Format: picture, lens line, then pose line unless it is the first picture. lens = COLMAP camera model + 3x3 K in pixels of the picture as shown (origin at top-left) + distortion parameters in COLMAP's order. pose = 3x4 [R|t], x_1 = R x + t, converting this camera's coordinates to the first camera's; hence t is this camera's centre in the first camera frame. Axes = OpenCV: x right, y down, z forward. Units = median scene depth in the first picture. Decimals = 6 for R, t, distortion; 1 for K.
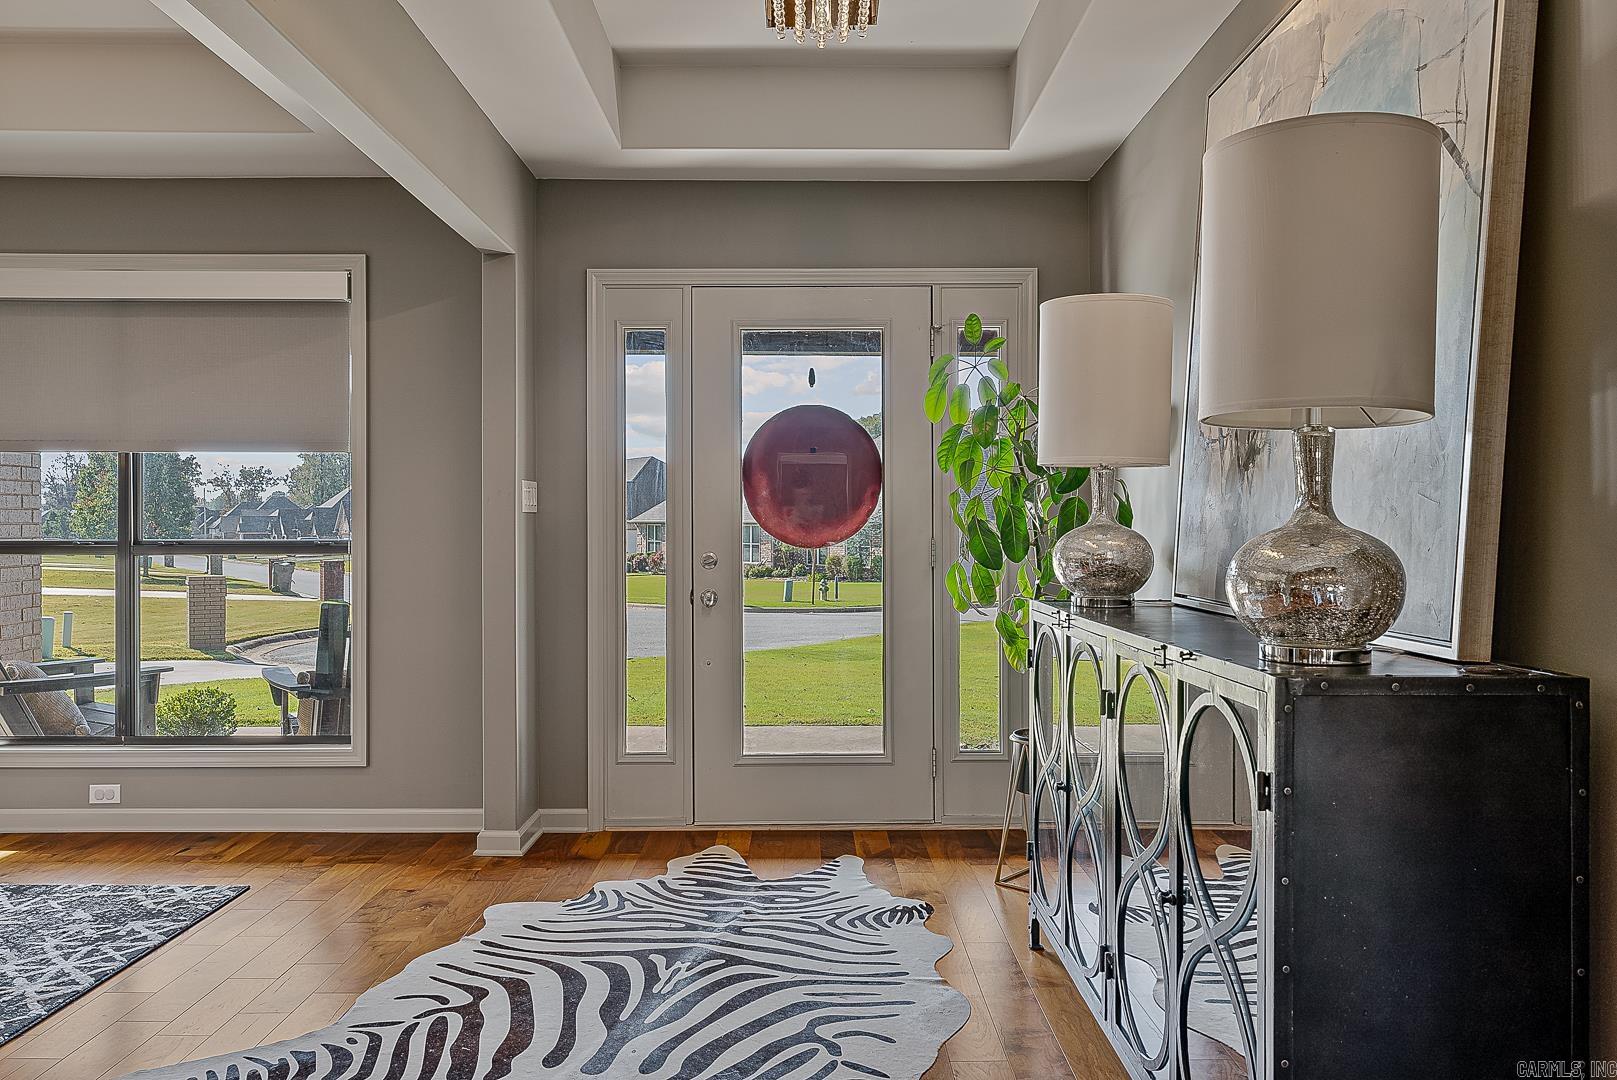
lens RADIAL K [[1117.8, 0, 808.5], [0, 1117.8, 540.0], [0, 0, 1]] dist [0.002222, -0.000218]
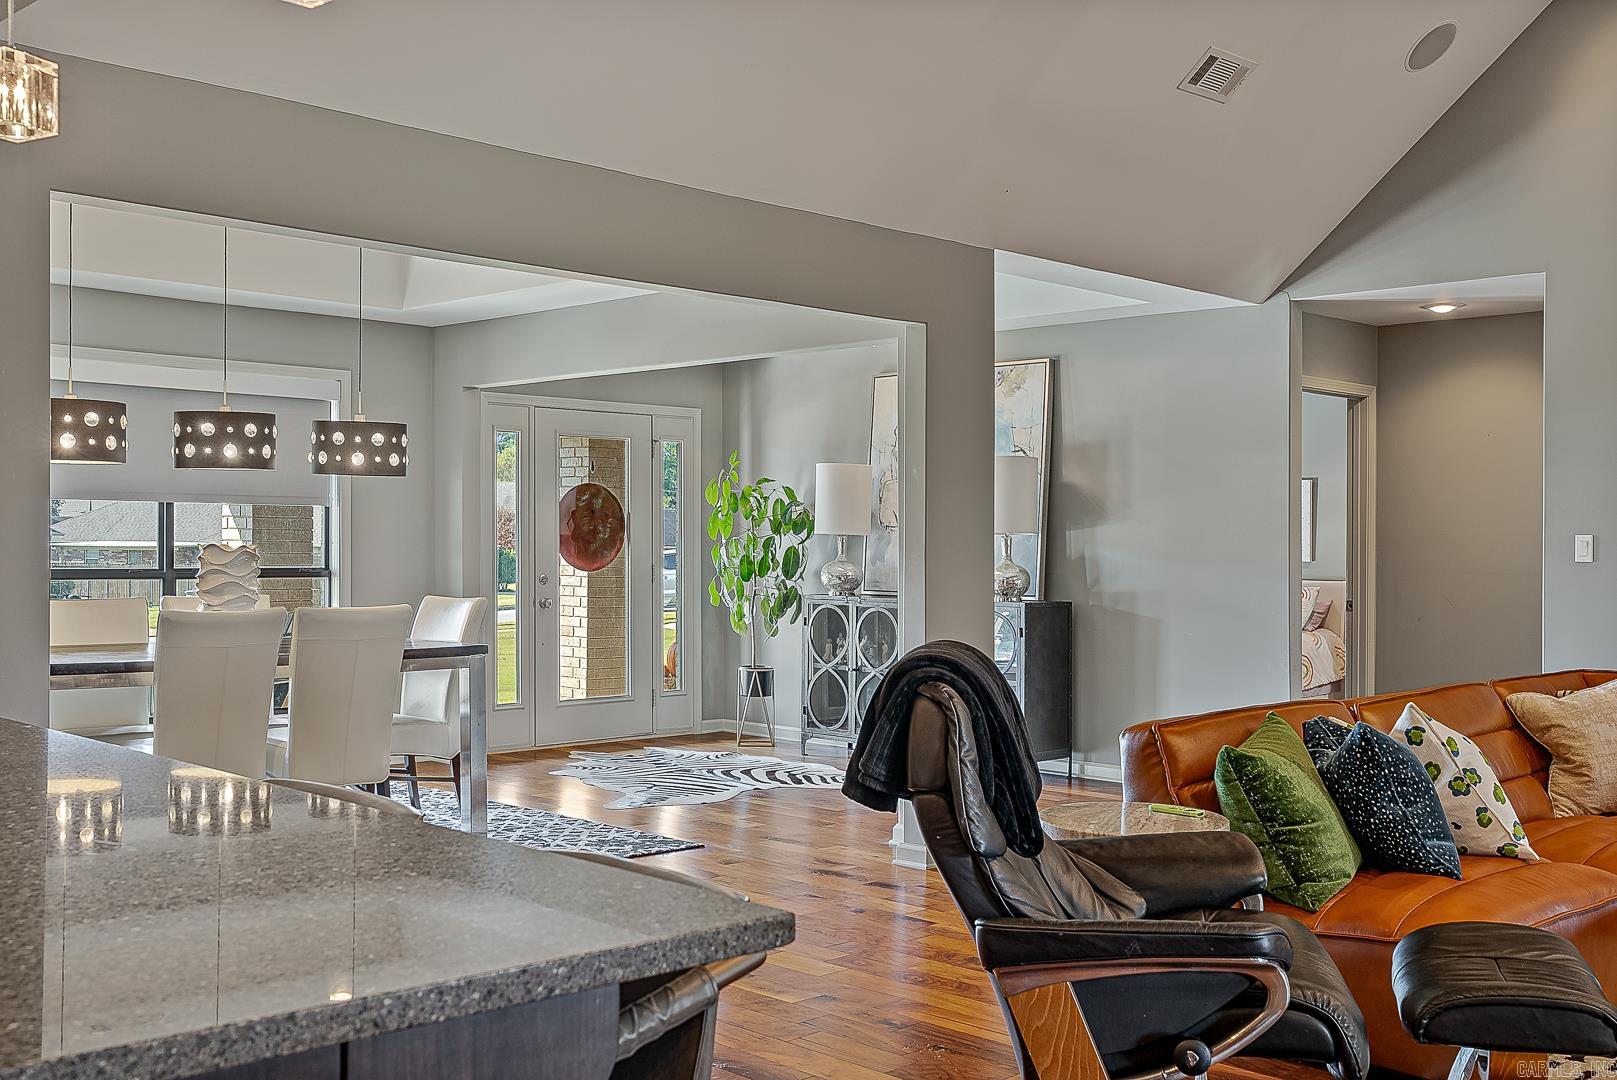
lens RADIAL K [[1629.0, 0, 808.5], [0, 1629.0, 540.0], [0, 0, 1]] dist [0.015259, -0.000092]
pose [[0.724948, 0.006374, 0.688774, -2.106098], [-0.000357, 0.999961, -0.008879, -0.024259], [-0.688804, 0.006191, 0.724922, -1.409424]]
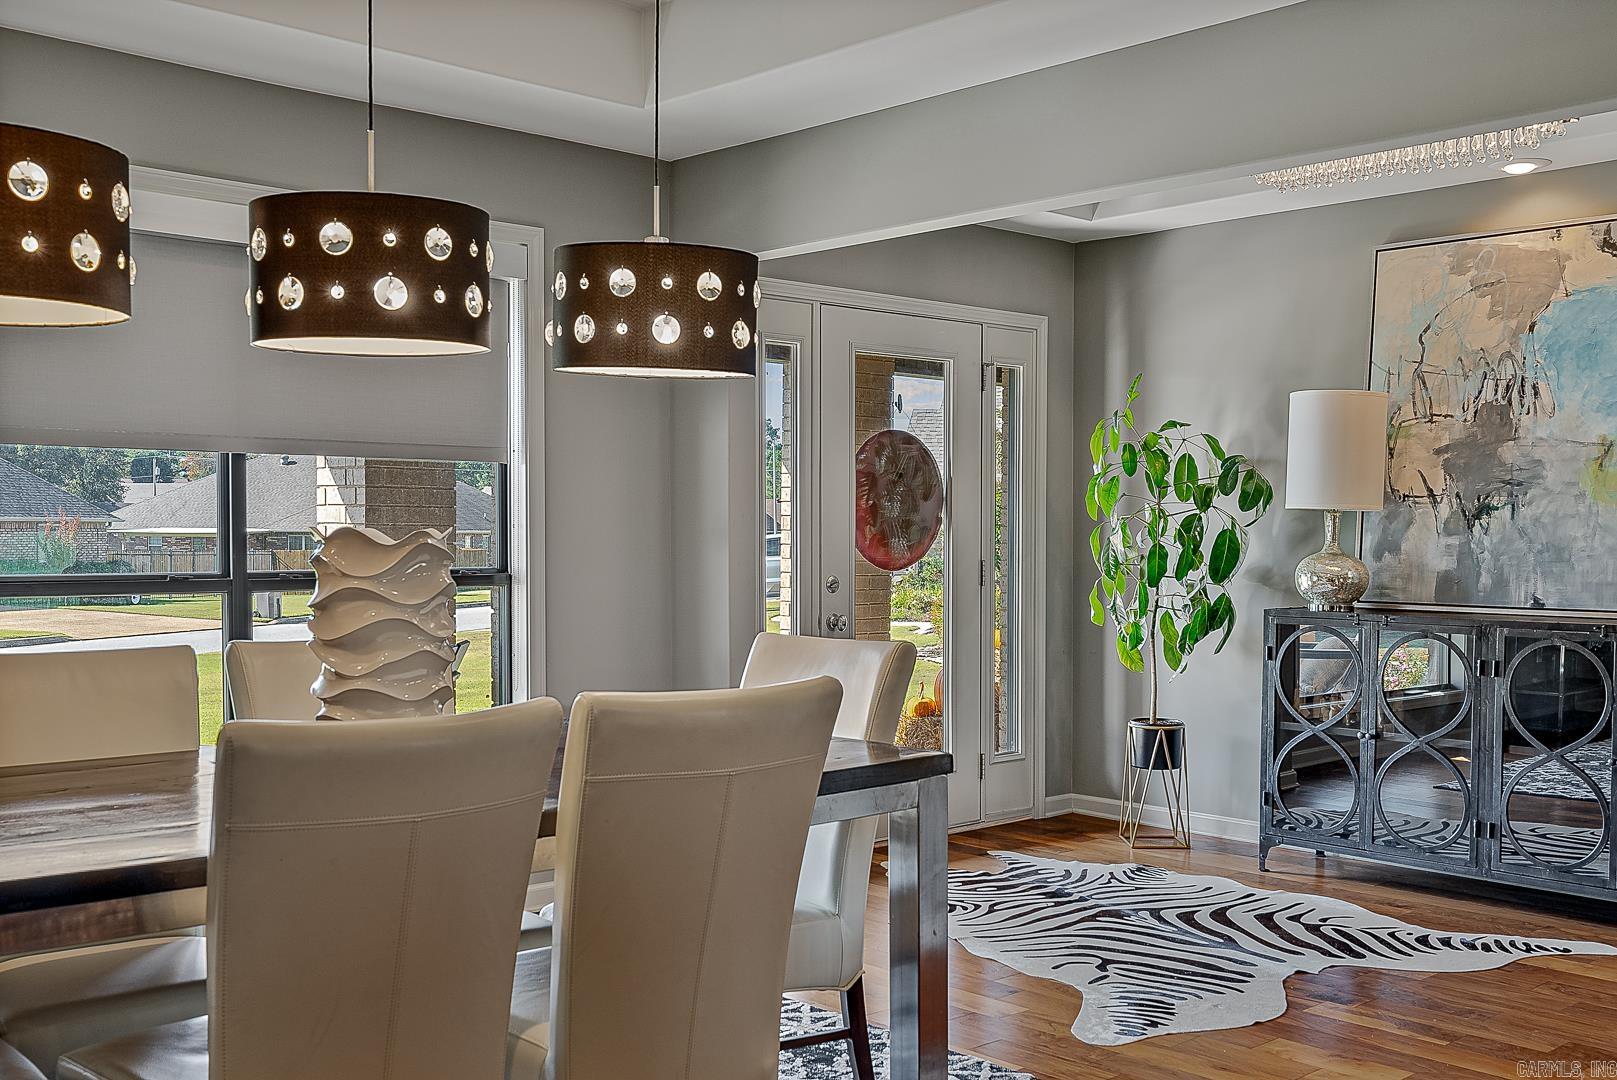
lens RADIAL K [[1590.0, 0, 779.2], [0, 1590.0, 569.3], [0, 0, 1]] dist [0.004432, 0.018098]
pose [[0.753734, -0.015304, 0.657002, -1.553983], [0.003498, 0.999808, 0.019277, -0.031287], [-0.657171, -0.012232, 0.753642, -0.038604]]
